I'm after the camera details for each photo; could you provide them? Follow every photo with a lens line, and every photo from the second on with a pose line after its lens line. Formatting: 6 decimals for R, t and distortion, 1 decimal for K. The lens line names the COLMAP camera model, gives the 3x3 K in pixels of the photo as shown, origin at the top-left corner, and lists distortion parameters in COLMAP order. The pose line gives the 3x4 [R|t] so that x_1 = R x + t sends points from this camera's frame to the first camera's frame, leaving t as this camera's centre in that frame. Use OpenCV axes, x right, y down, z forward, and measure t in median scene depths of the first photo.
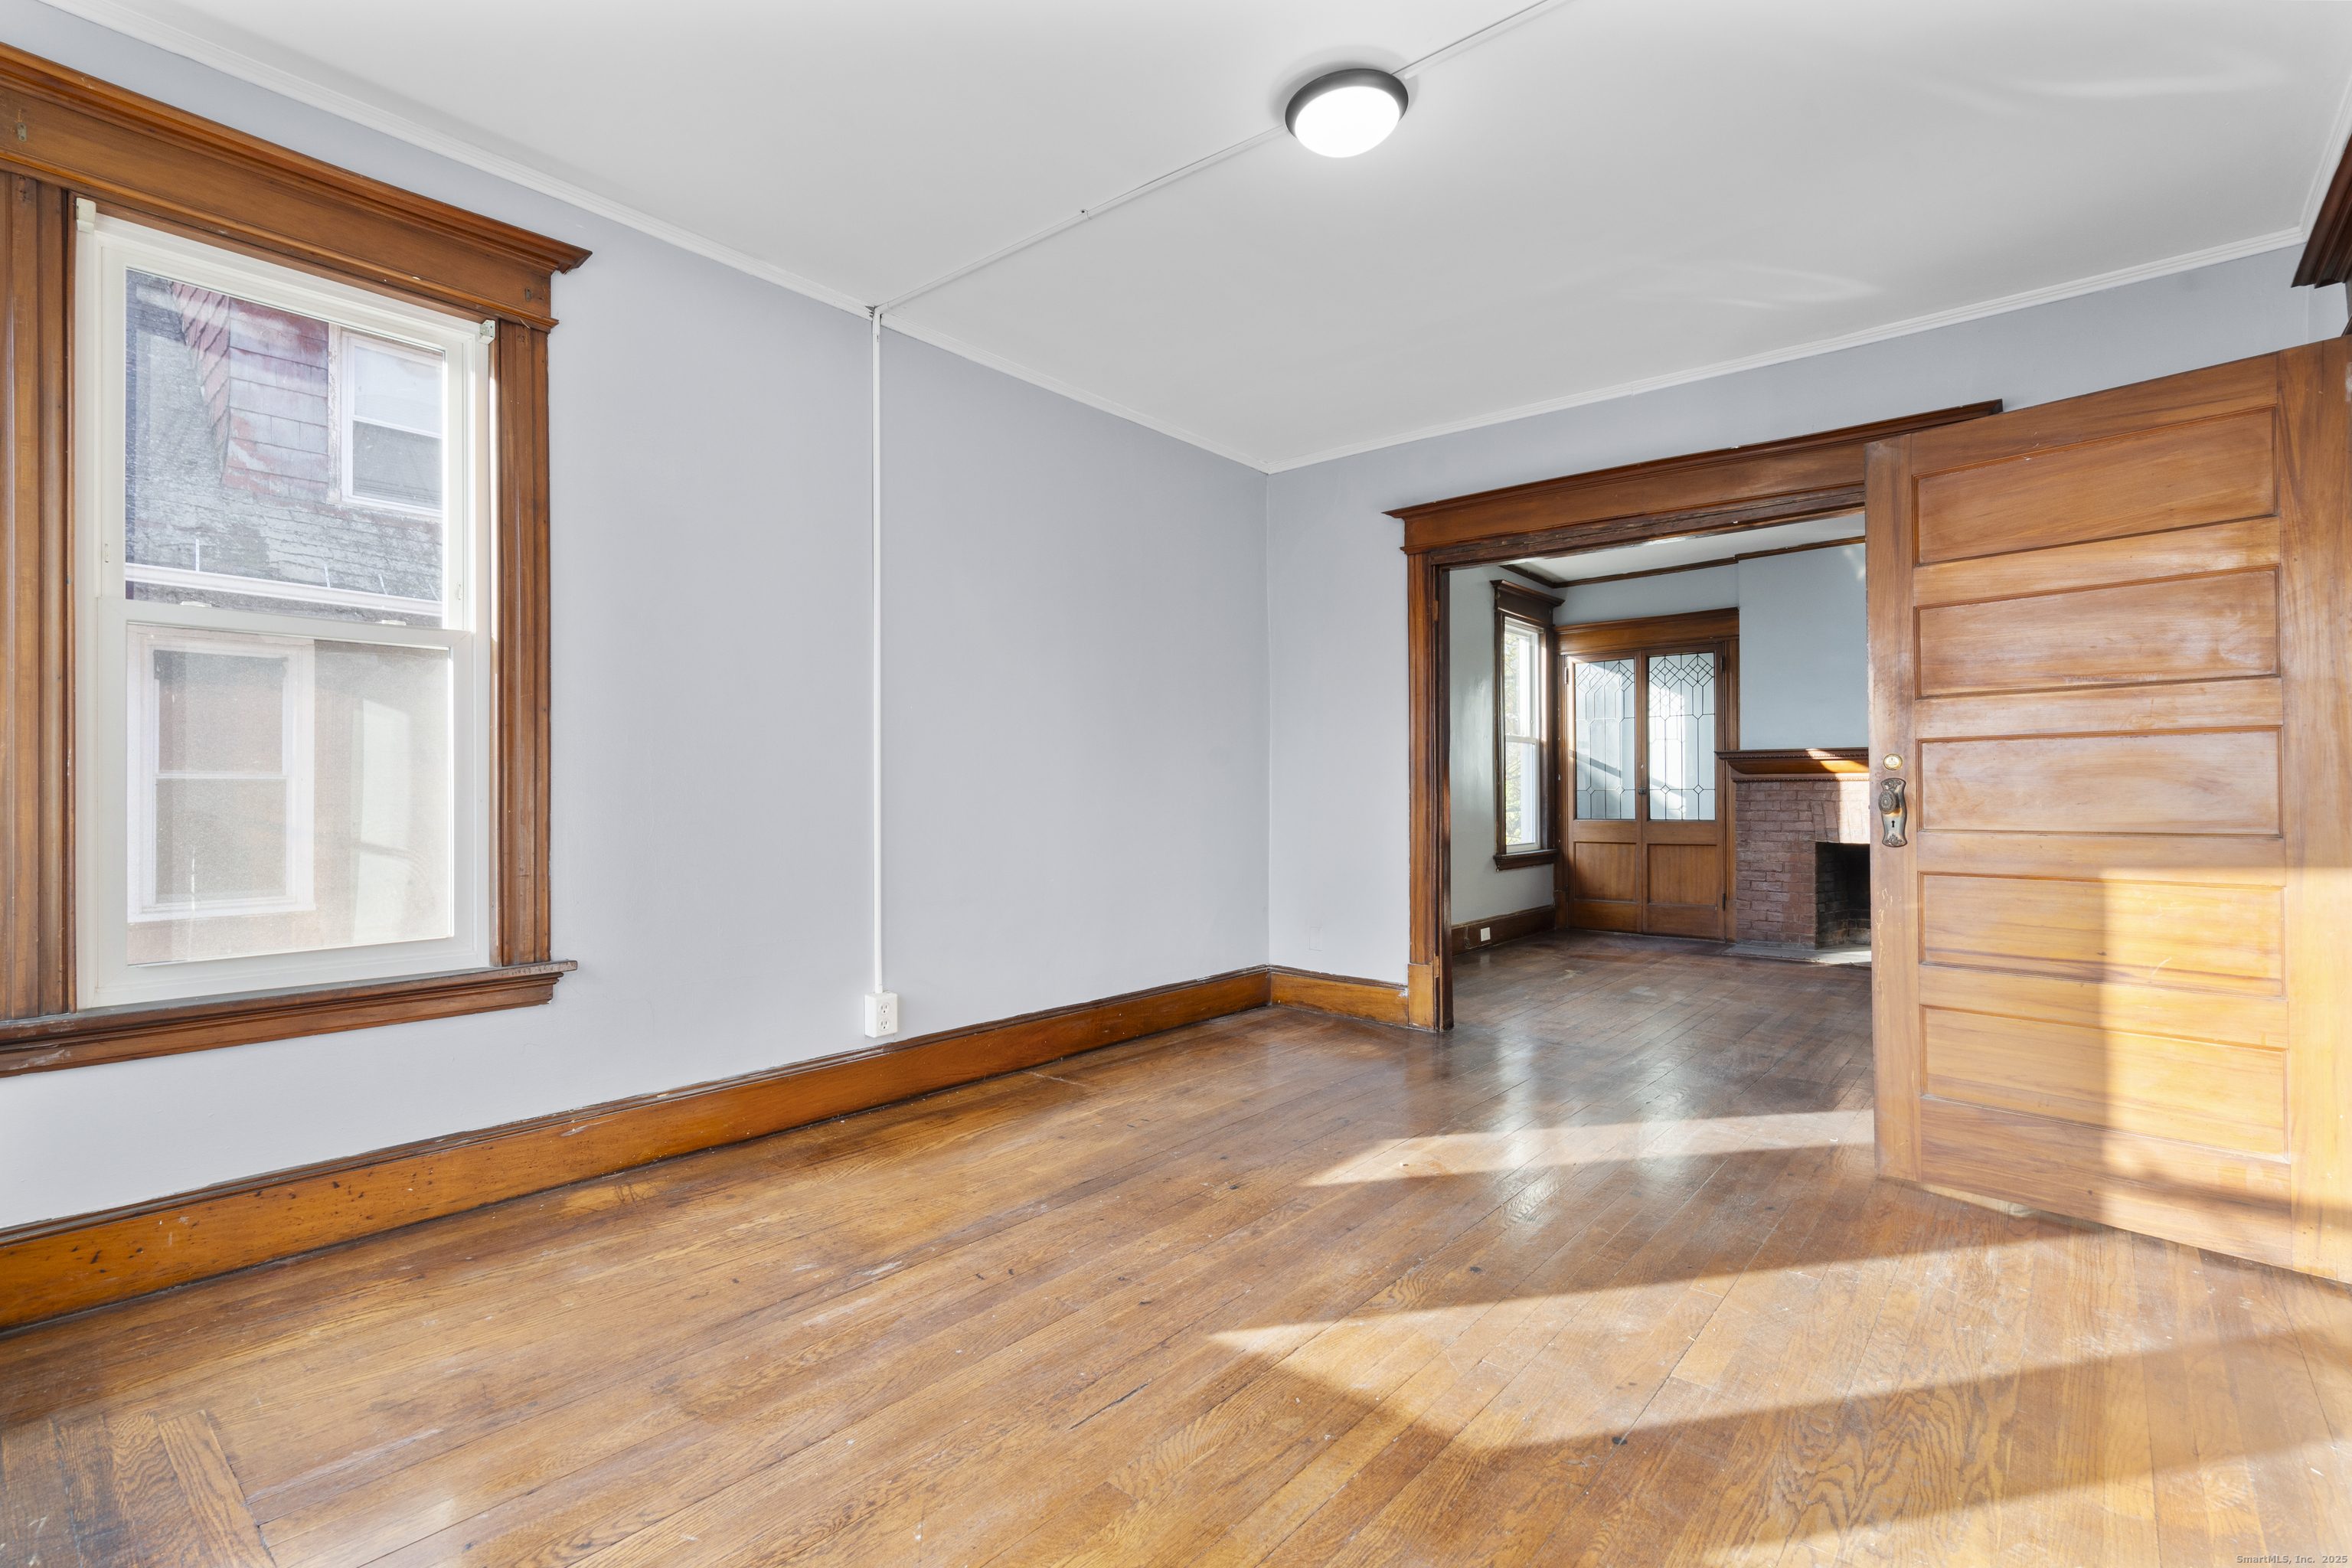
lens RADIAL K [[1062.5, 0, 1175.4], [0, 1062.5, 786.9], [0, 0, 1]] dist [-0.002416, 0.002393]
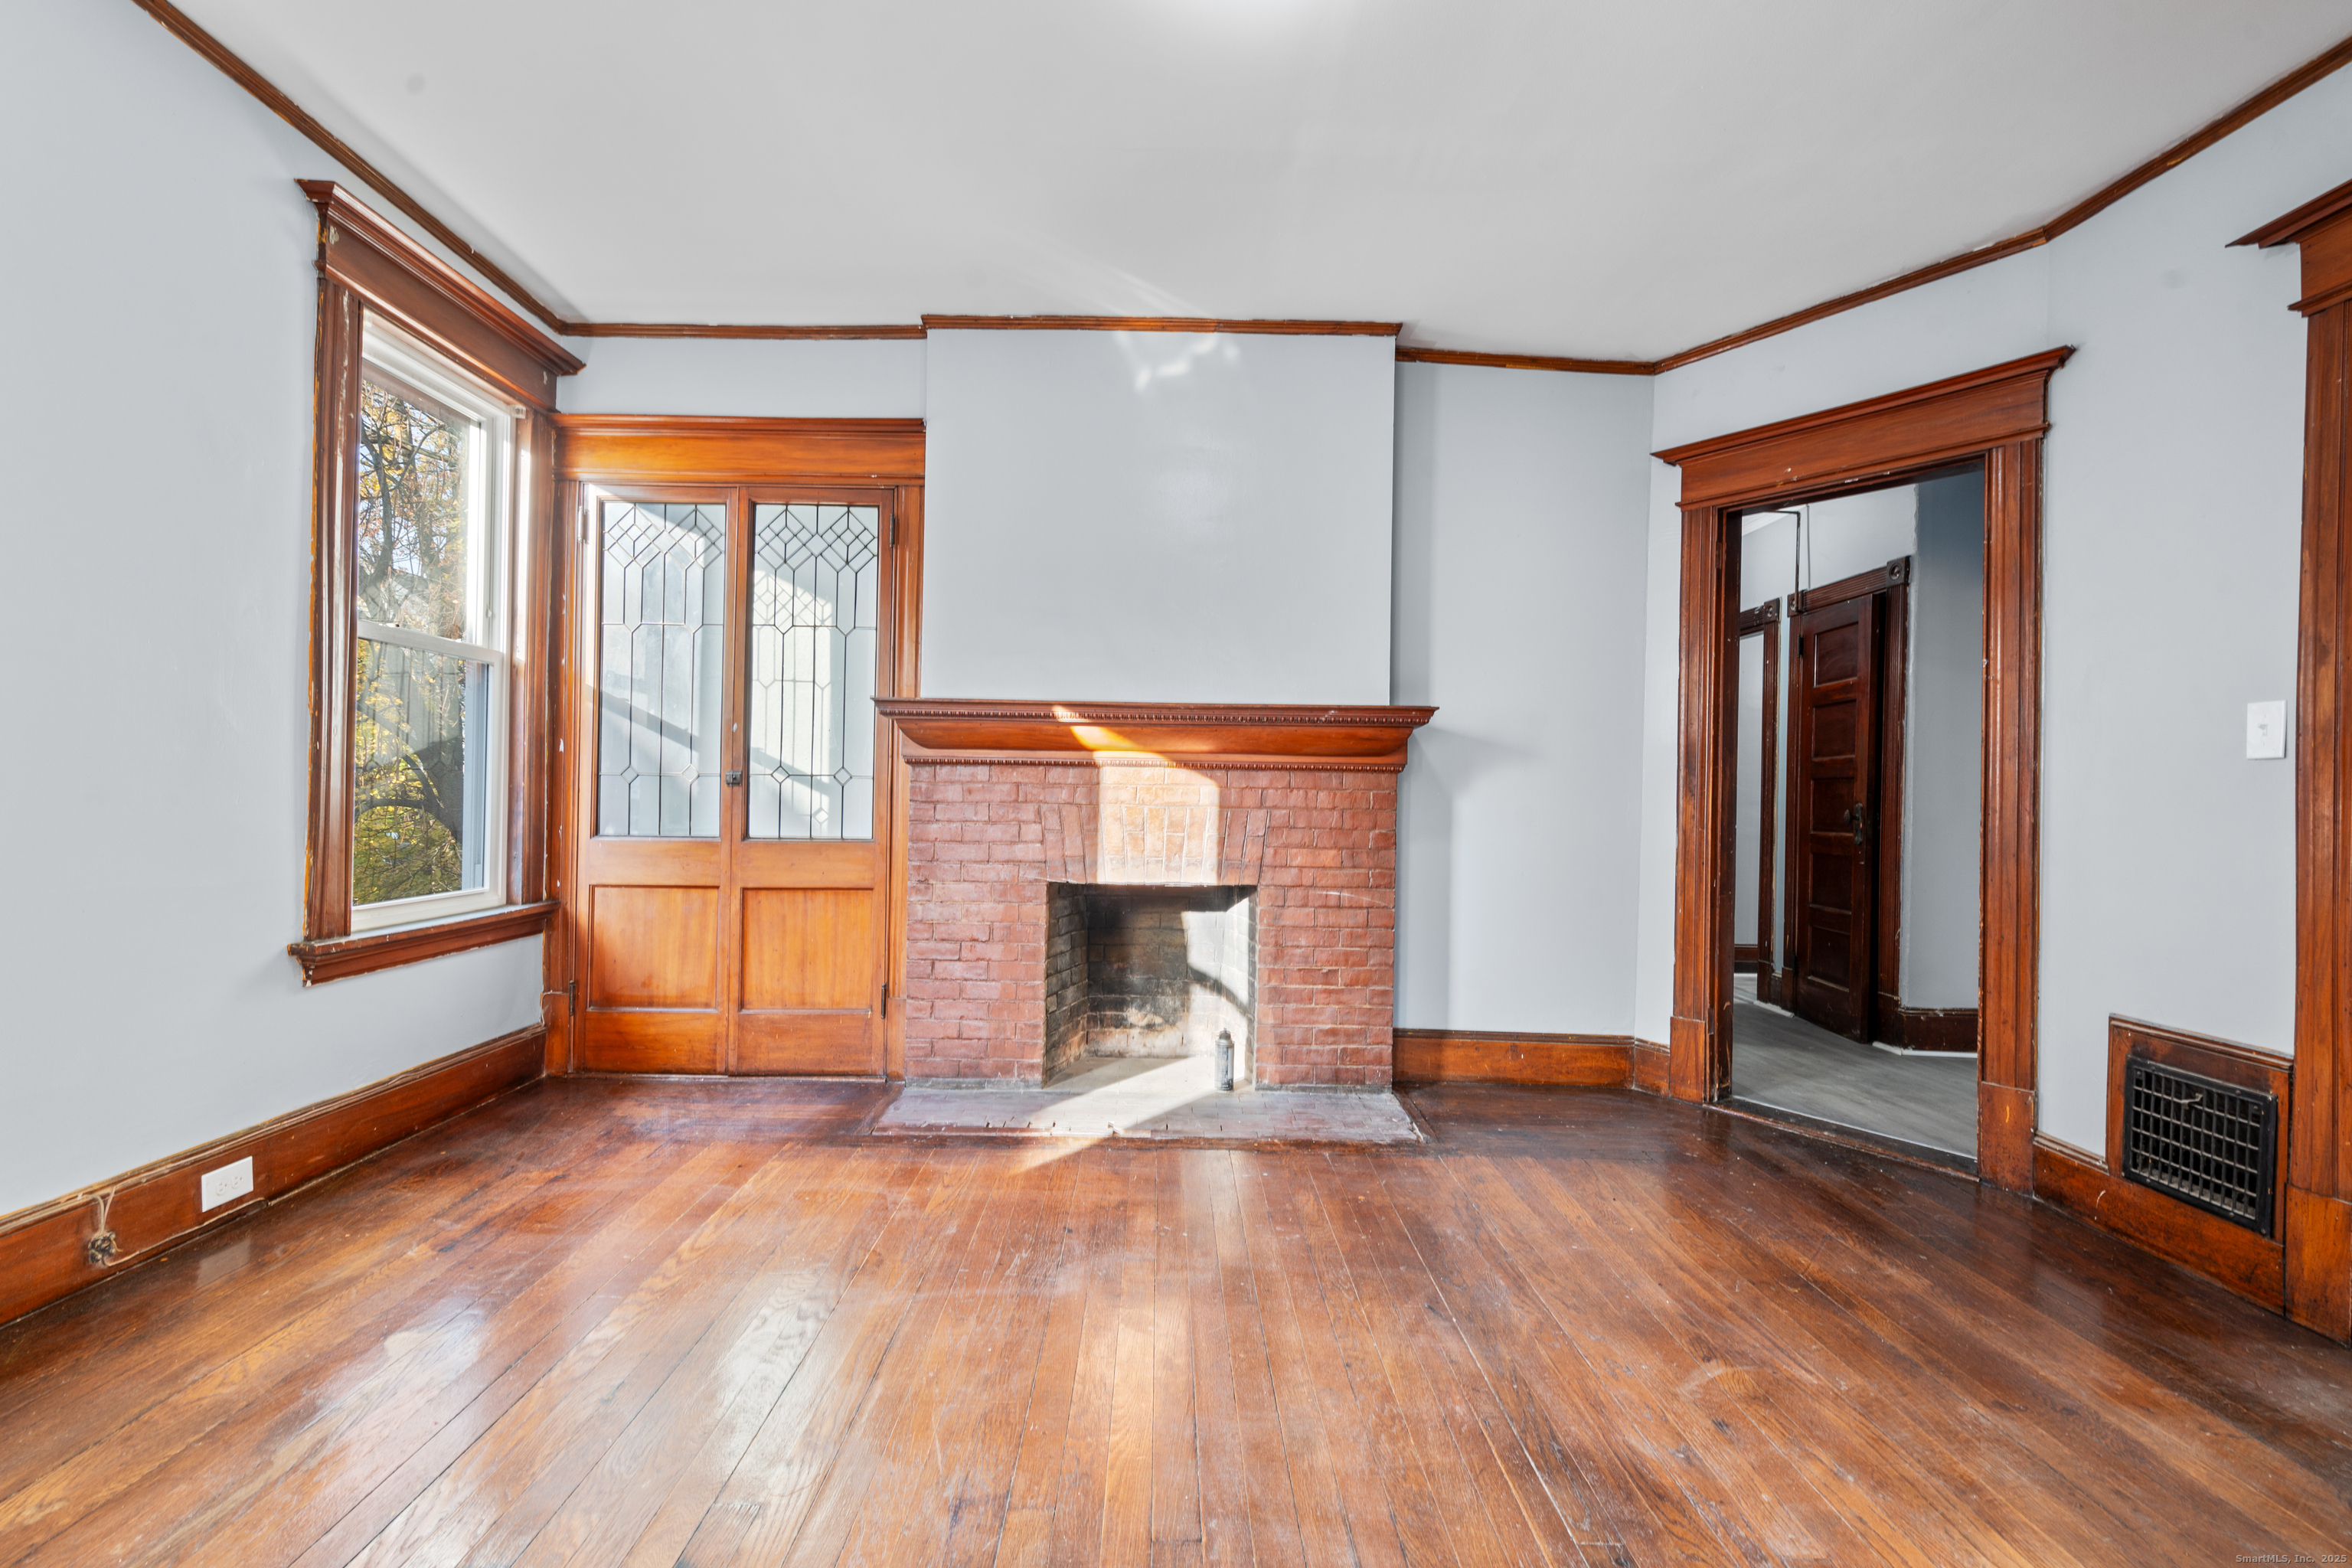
lens RADIAL K [[1062.5, 0, 1171.6], [0, 1062.5, 789.1], [0, 0, 1]] dist [-0.002416, 0.002393]
pose [[0.751734, 0.018567, 0.659205, 0.287835], [-0.023705, 0.999718, -0.001125, 0.004913], [-0.659040, -0.014780, 0.751963, 0.538511]]
